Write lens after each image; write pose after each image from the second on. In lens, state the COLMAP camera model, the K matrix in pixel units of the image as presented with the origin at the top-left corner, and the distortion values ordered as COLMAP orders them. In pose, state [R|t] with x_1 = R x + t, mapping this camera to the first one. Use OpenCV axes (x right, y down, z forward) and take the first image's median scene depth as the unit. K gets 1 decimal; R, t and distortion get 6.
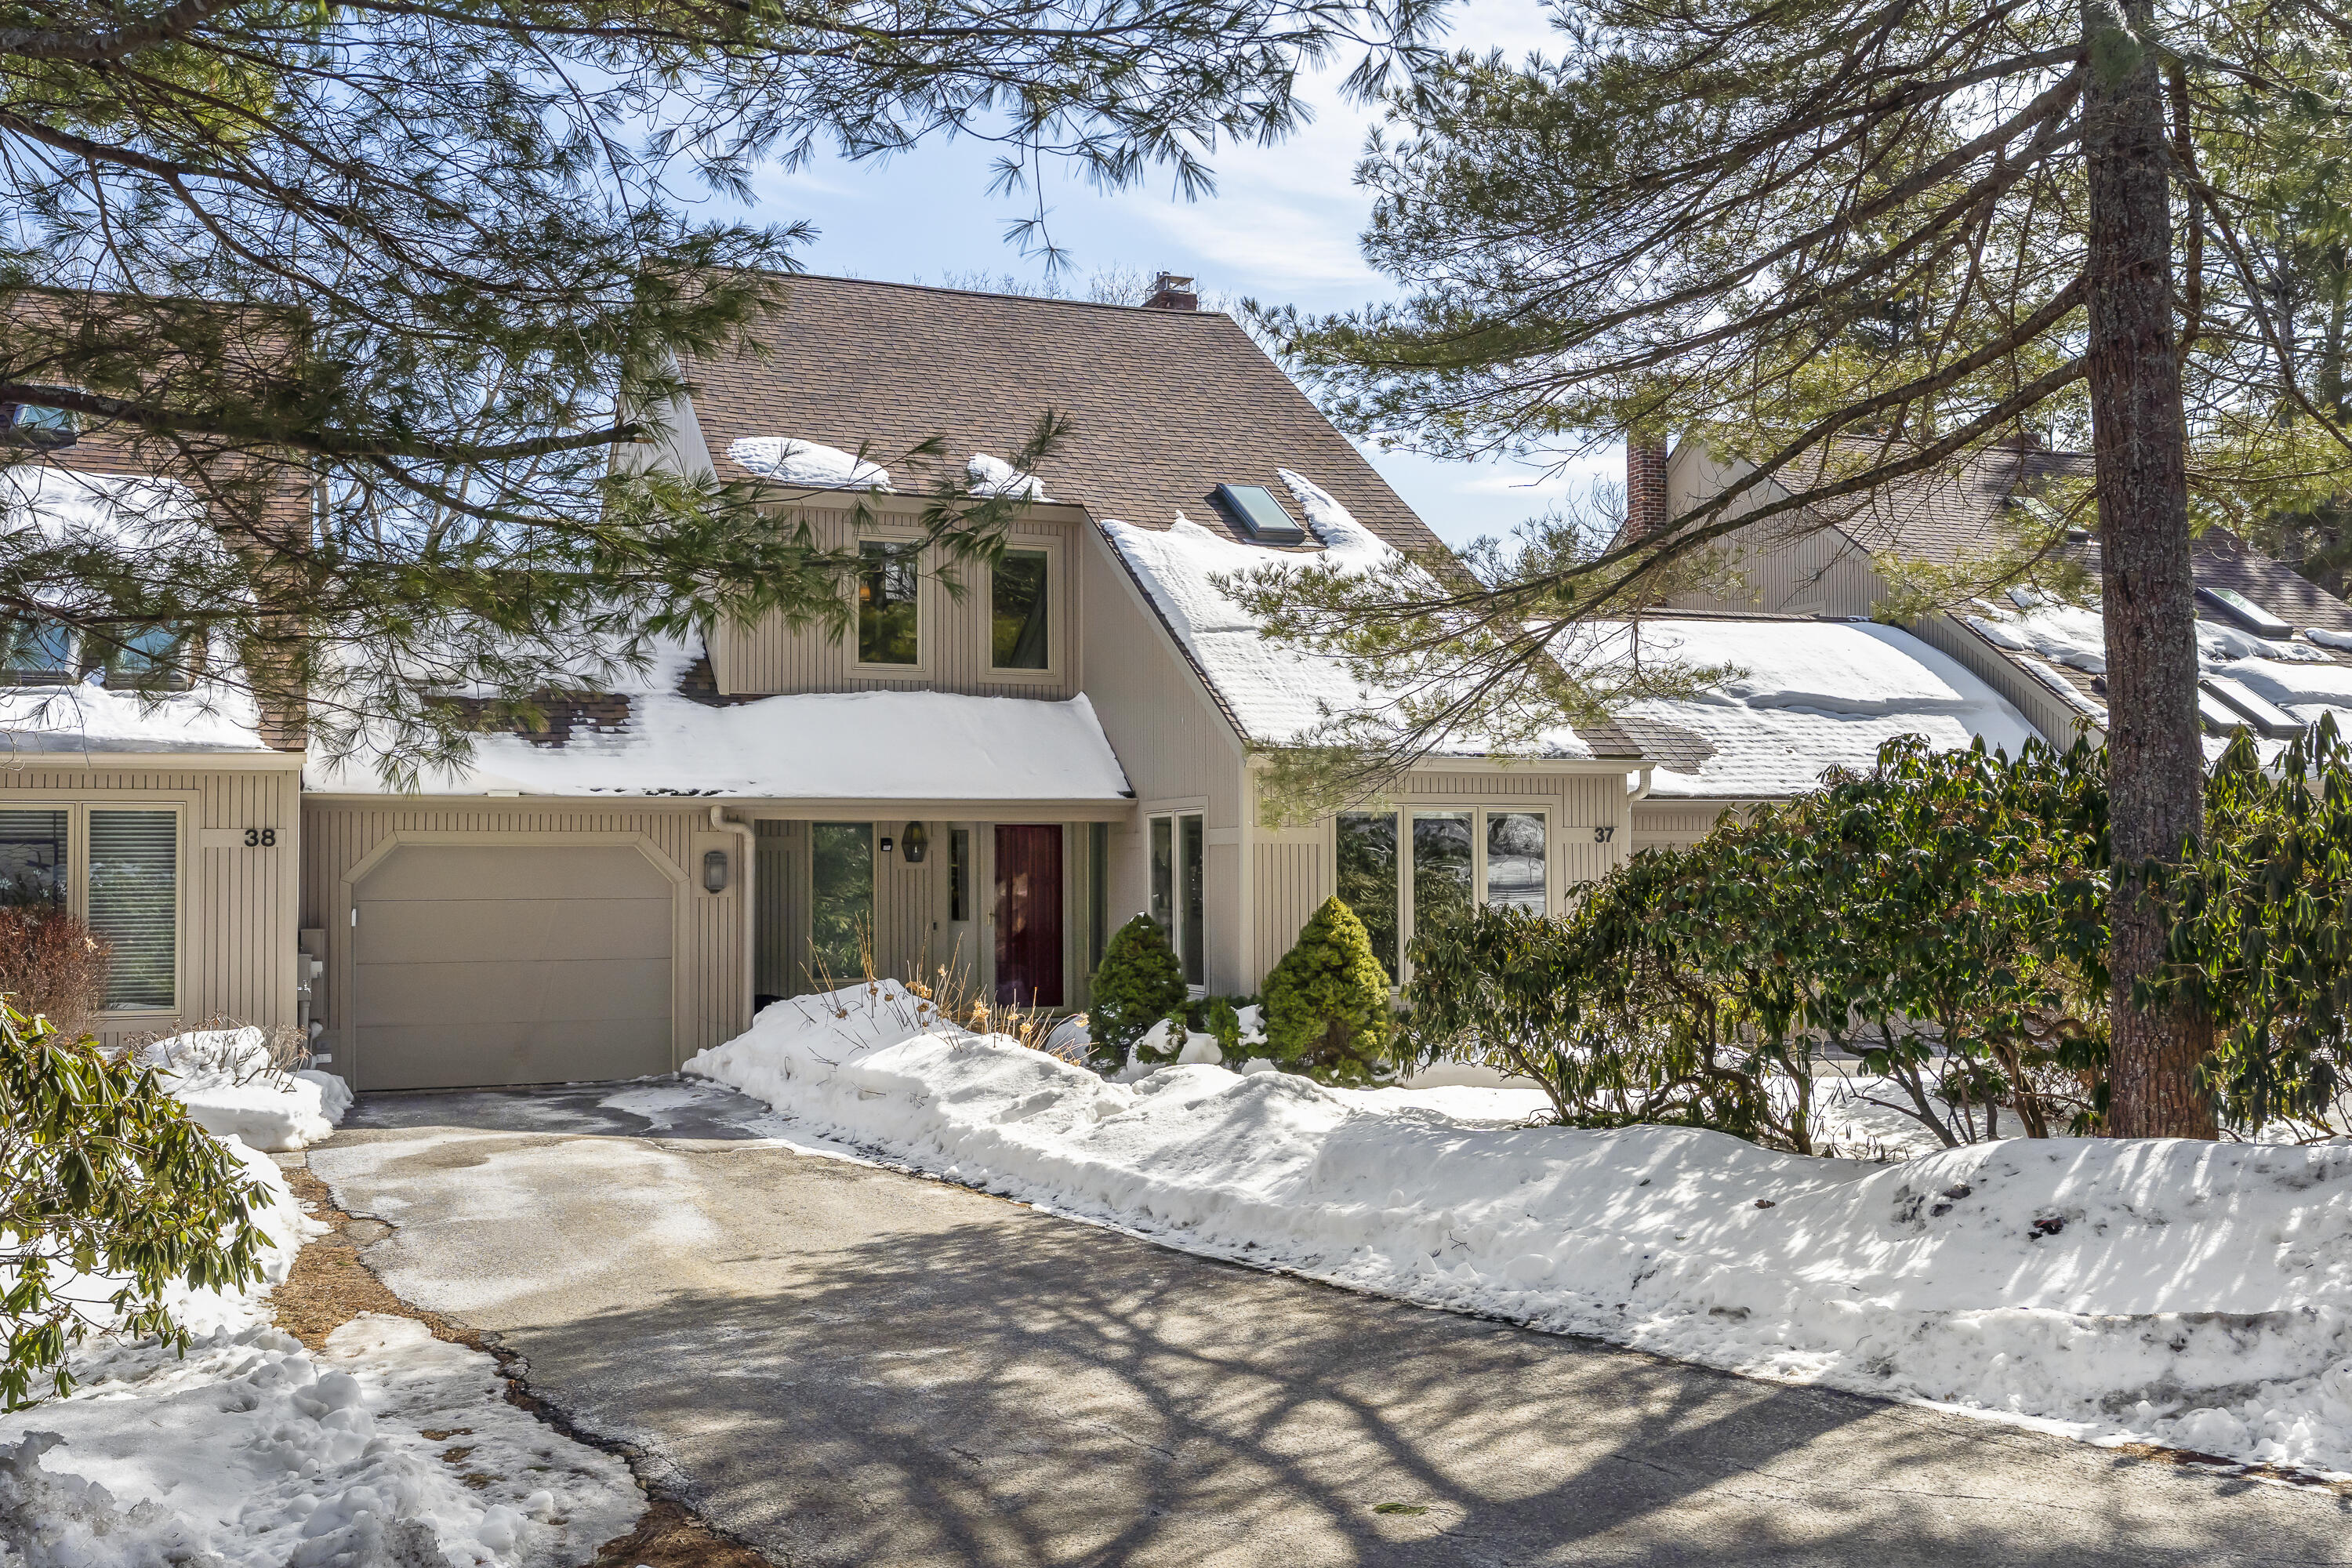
lens RADIAL K [[2165.3, 0, 1176.0], [0, 2165.3, 784.0], [0, 0, 1]] dist [-0.009963, -0.001339]
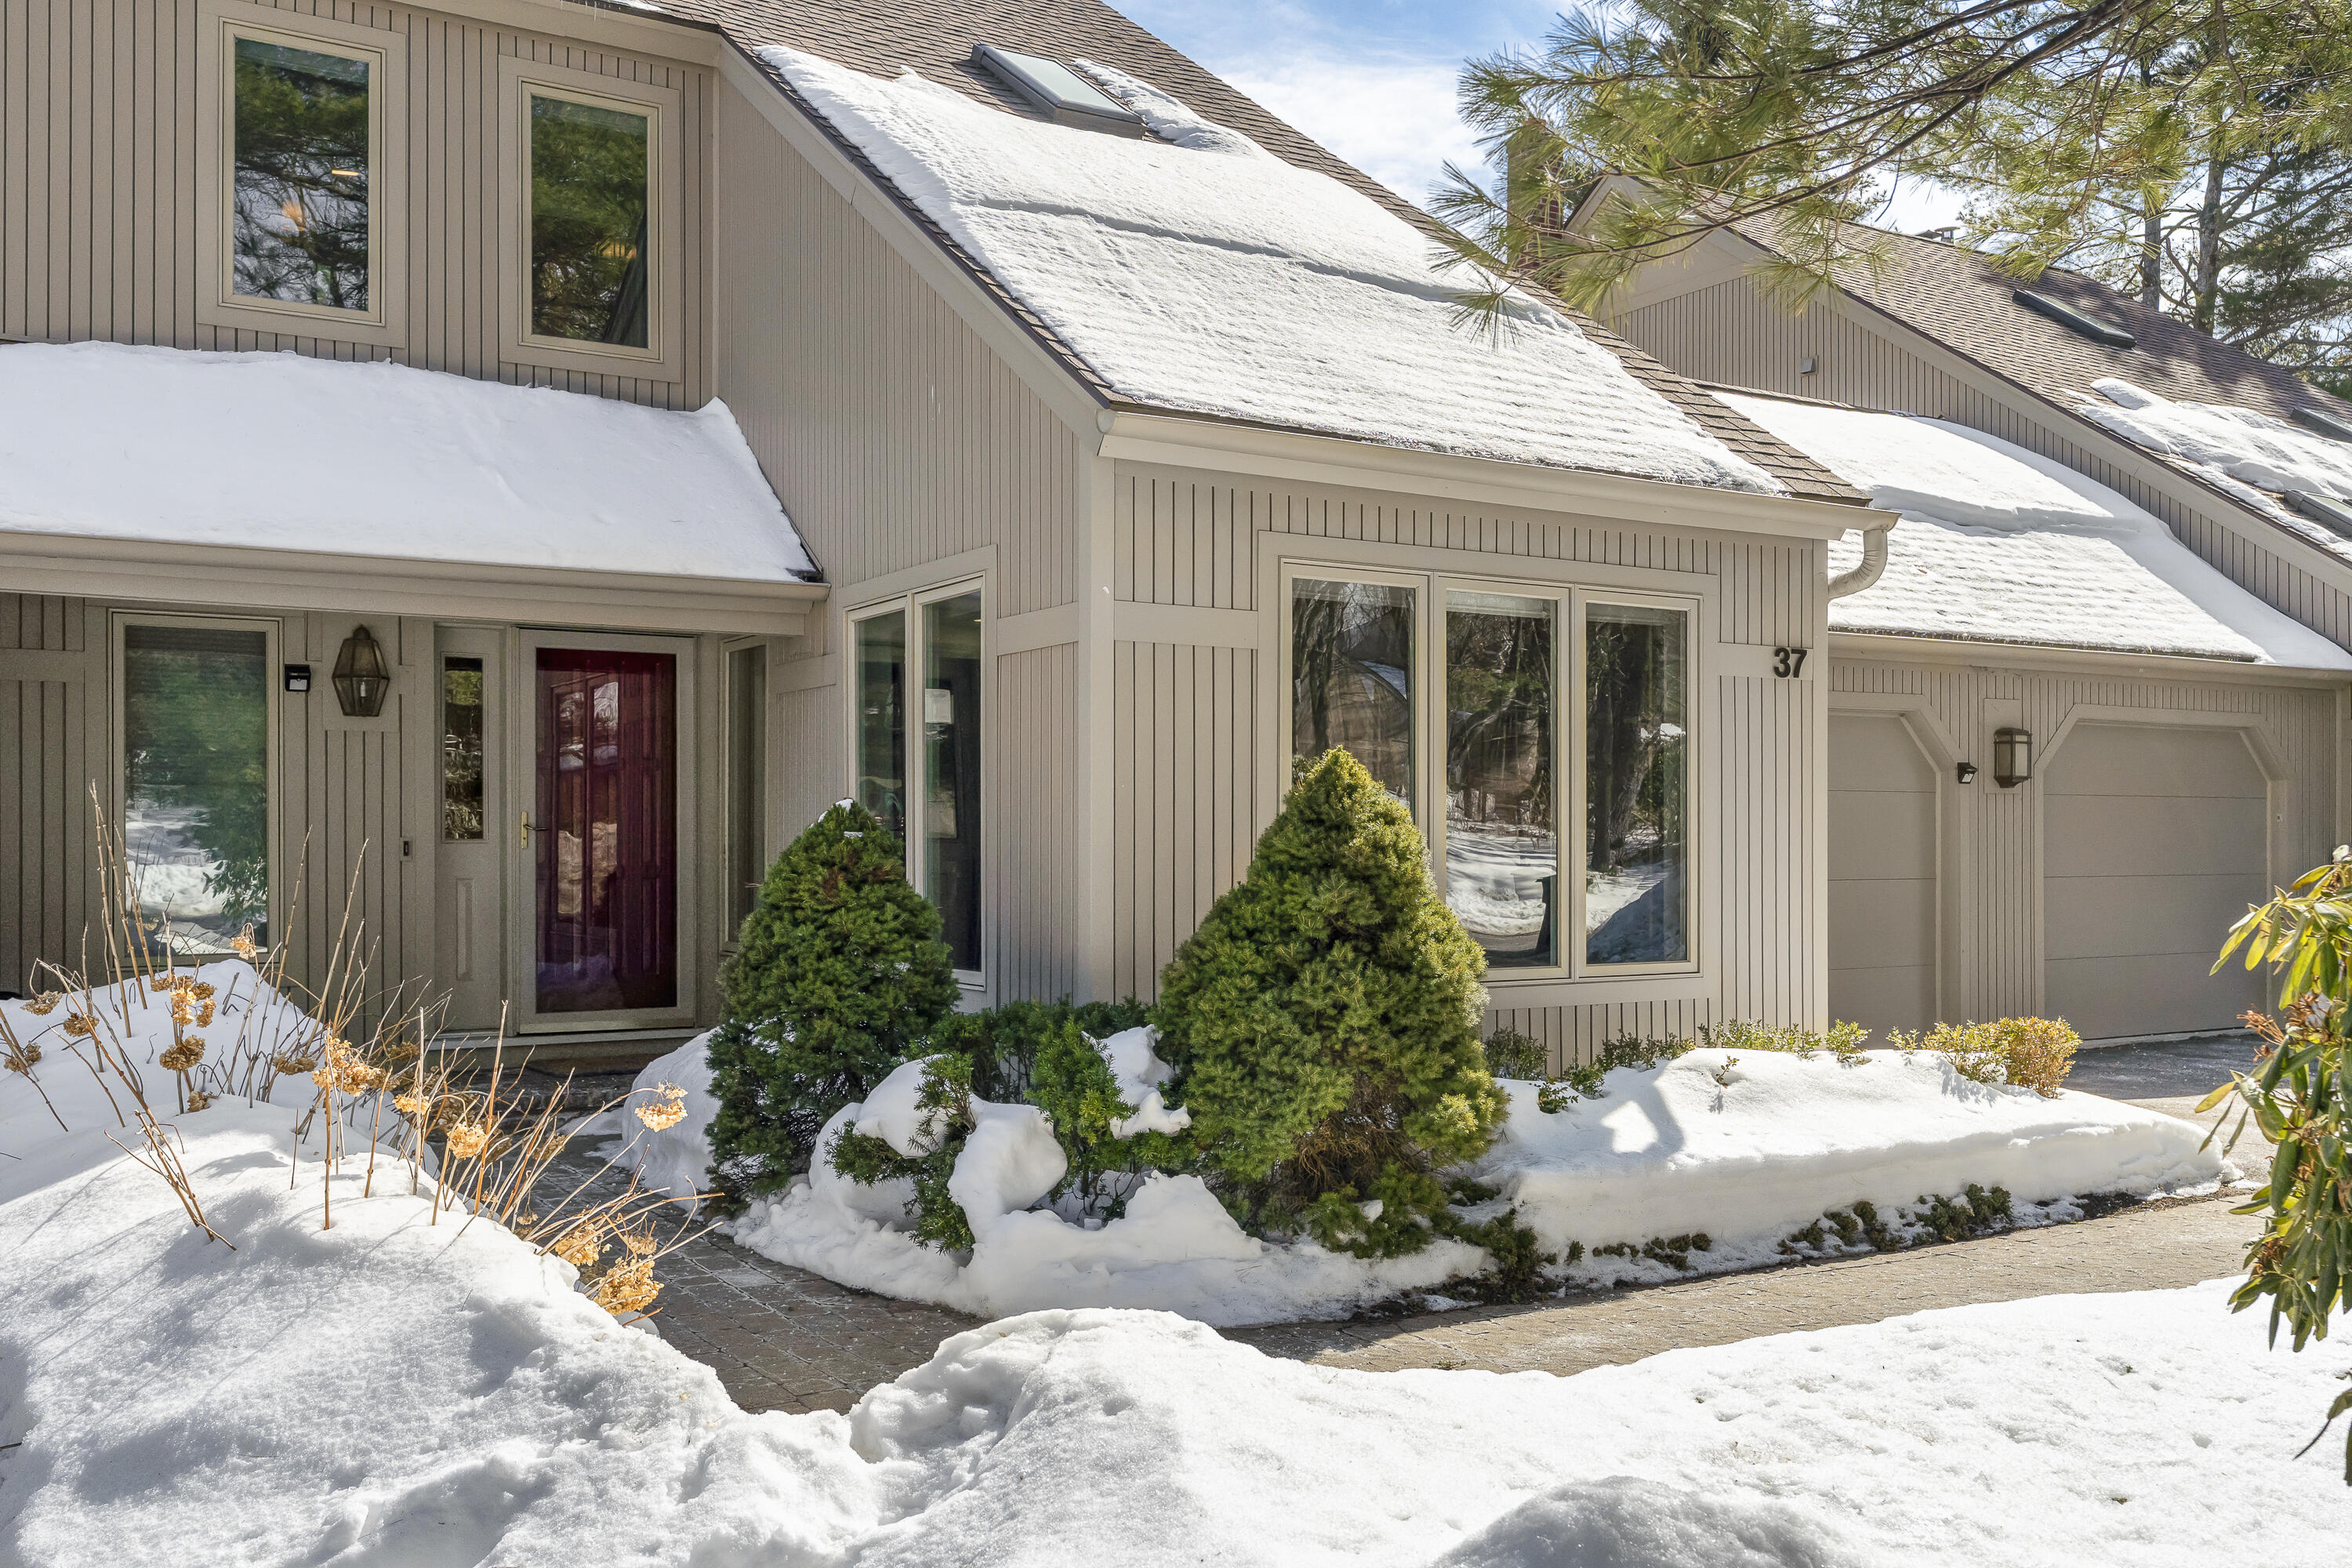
lens RADIAL K [[2046.7, 0, 1167.7], [0, 2046.7, 842.5], [0, 0, 1]] dist [0.008588, 0.008571]
pose [[0.987218, 0.006253, 0.159254, -0.016173], [-0.012951, 0.999073, 0.041053, 0.047141], [-0.158850, -0.042590, 0.986384, 0.559453]]
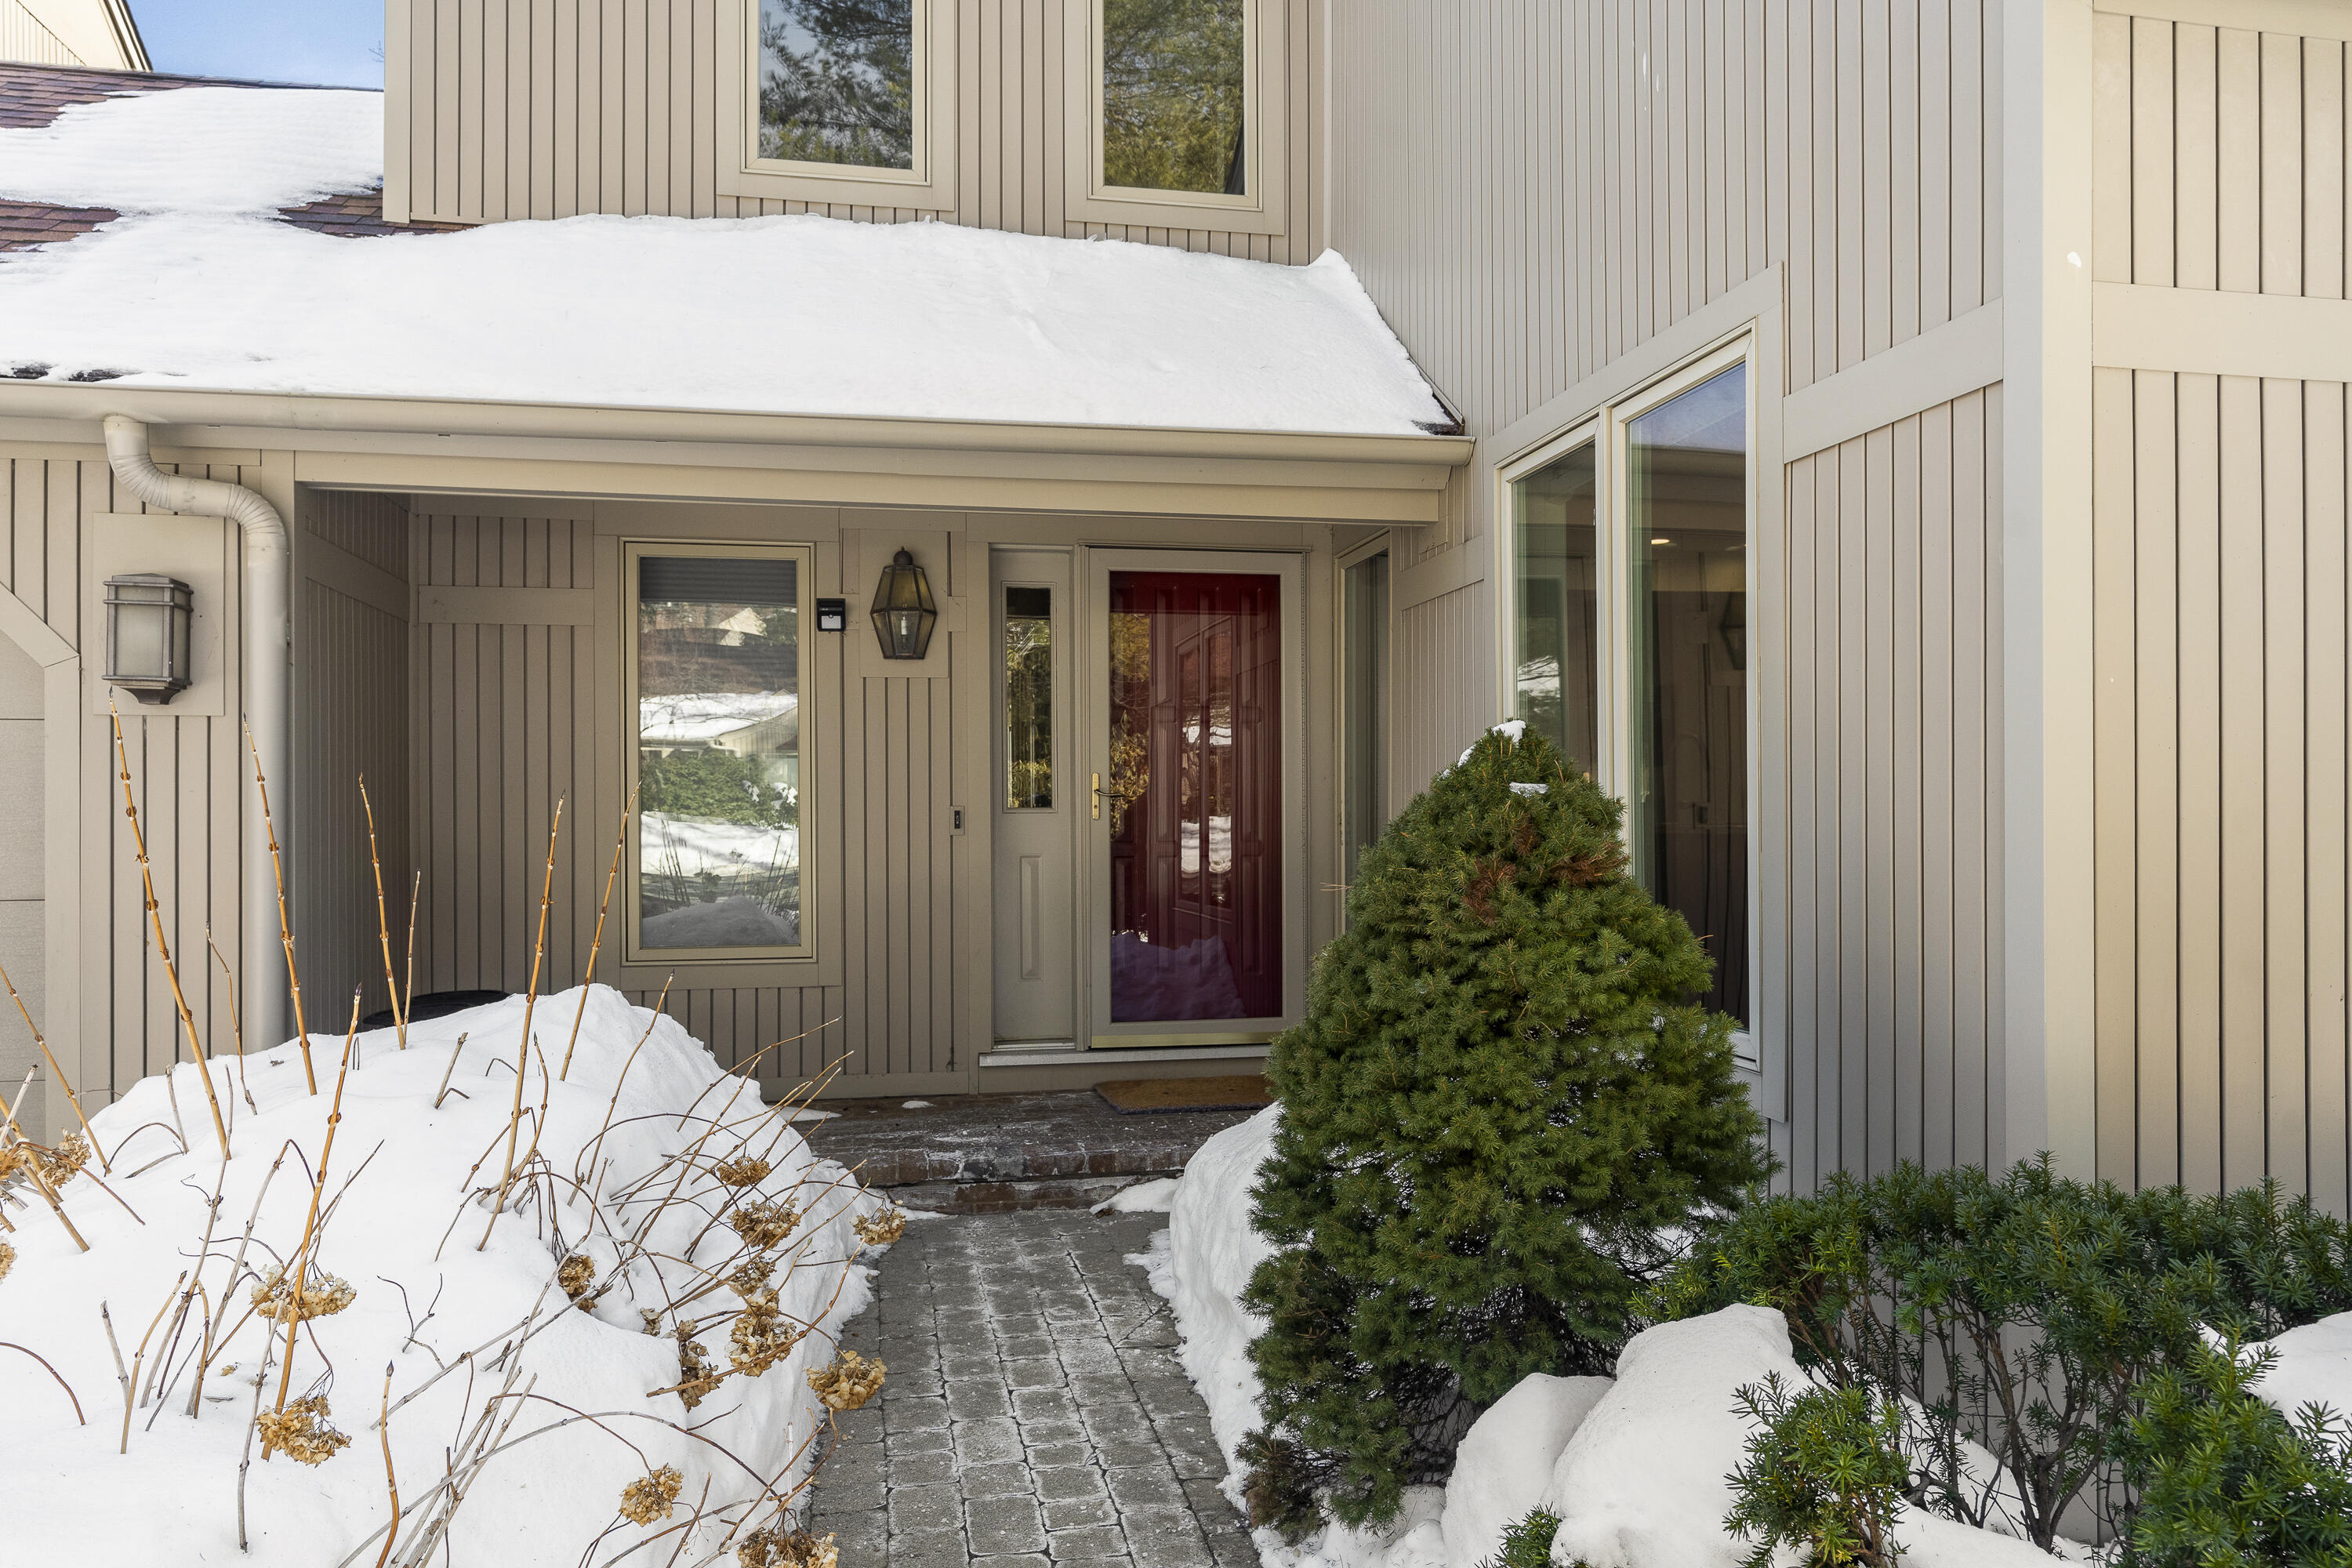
lens RADIAL K [[1619.8, 0, 1172.2], [0, 1619.8, 815.1], [0, 0, 1]] dist [0.008452, 0.000120]
pose [[0.982941, 0.001834, -0.183911, -0.017994], [0.006084, 0.999079, 0.042480, 0.057207], [0.183819, -0.042874, 0.982025, 0.774253]]
